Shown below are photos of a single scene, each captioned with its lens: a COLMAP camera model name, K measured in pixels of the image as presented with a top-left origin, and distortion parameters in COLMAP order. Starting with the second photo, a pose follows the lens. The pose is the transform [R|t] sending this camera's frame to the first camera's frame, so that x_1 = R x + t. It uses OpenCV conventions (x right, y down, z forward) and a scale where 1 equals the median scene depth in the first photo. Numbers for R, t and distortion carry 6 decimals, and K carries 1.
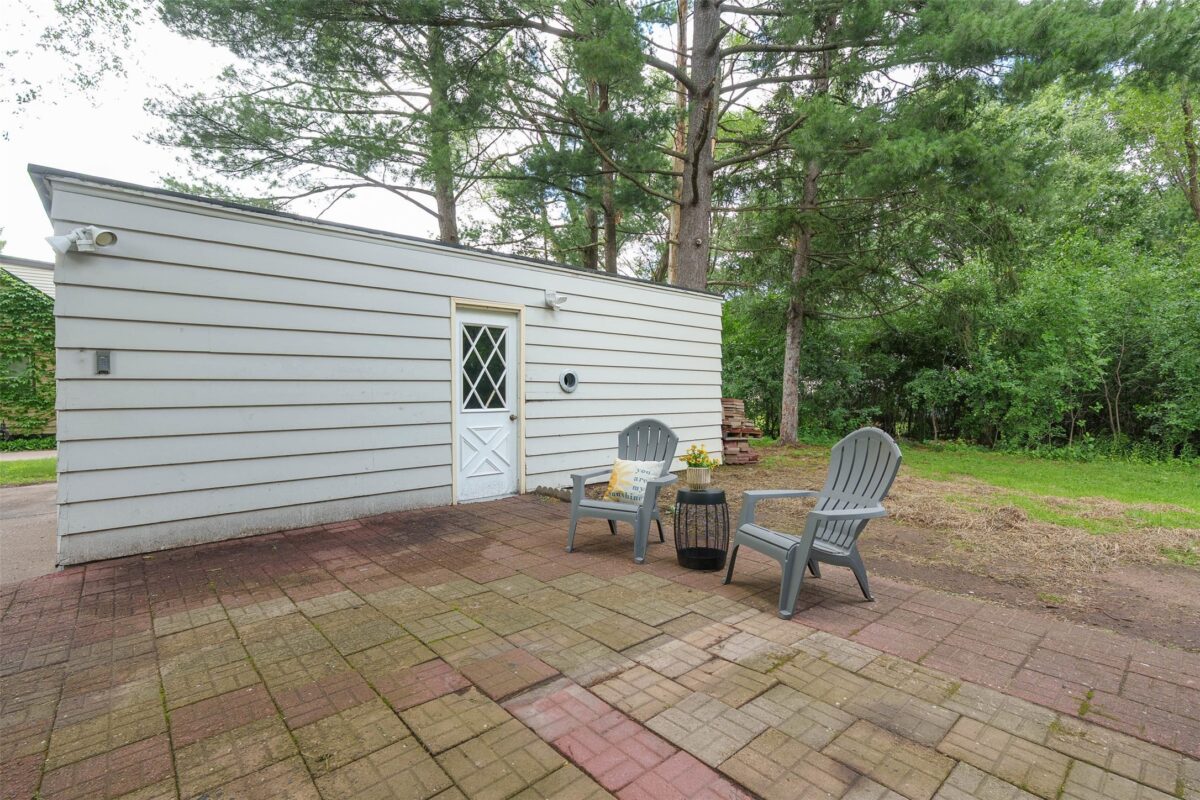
lens RADIAL K [[540.7, 0, 599.6], [0, 540.7, 399.5], [0, 0, 1]] dist [-0.002947, -0.000086]
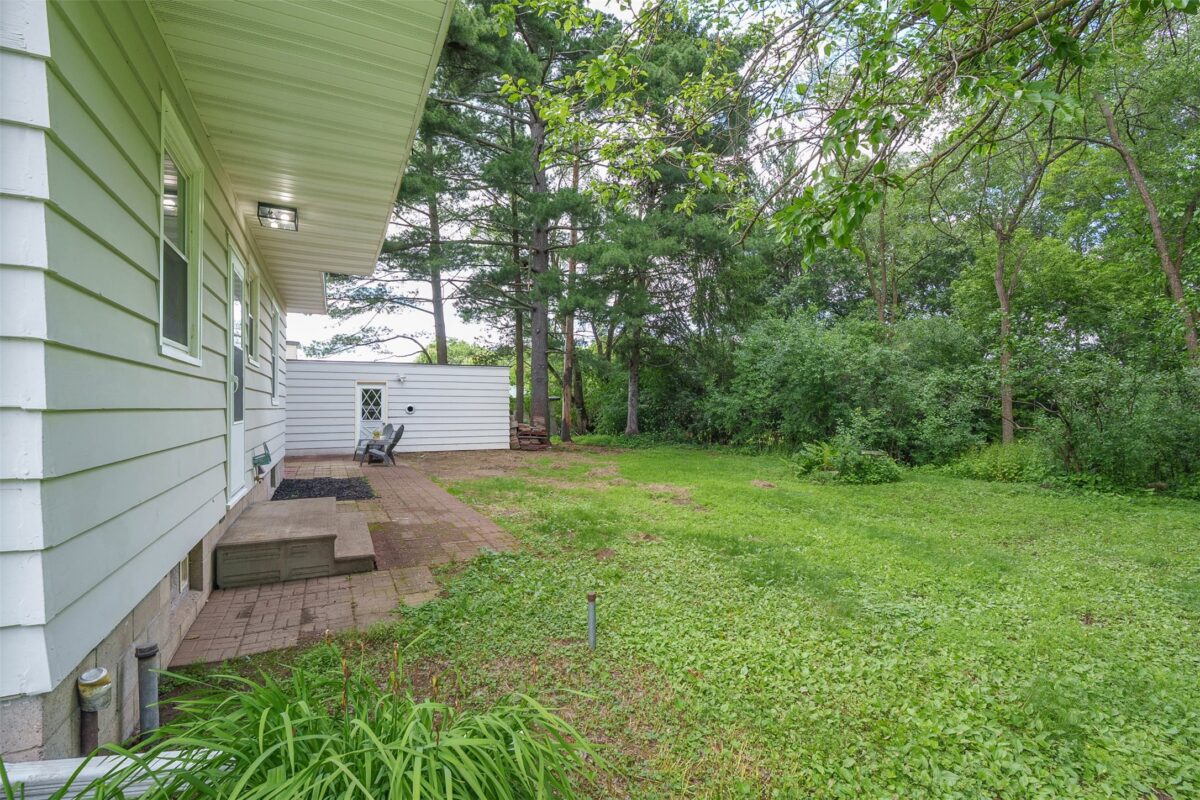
lens RADIAL K [[540.7, 0, 600.6], [0, 540.7, 403.0], [0, 0, 1]] dist [-0.002947, -0.000086]
pose [[0.964313, -0.001352, -0.264760, 1.580607], [-0.004858, 0.999728, -0.022801, -0.012191], [0.264719, 0.023274, 0.964045, -1.270895]]
